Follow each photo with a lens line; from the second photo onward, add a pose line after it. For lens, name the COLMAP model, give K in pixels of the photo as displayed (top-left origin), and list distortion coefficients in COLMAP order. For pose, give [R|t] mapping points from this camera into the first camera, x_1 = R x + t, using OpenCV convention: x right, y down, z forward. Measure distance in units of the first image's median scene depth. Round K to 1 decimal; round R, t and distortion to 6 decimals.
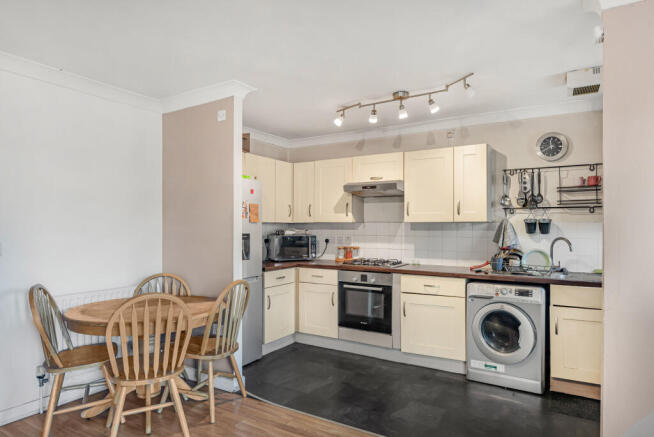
lens RADIAL K [[400.8, 0, 328.6], [0, 400.8, 225.3], [0, 0, 1]] dist [-0.003678, 0.000025]
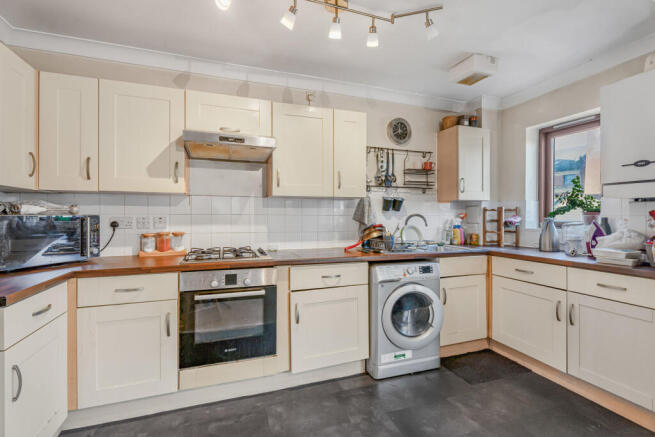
lens RADIAL K [[301.6, 0, 326.0], [0, 301.6, 216.2], [0, 0, 1]] dist [0.004663, 0.000225]
pose [[0.625172, -0.002261, 0.780484, -0.204575], [-0.003018, 0.999981, 0.005315, 0.029994], [-0.780481, -0.005678, 0.625153, 0.624703]]
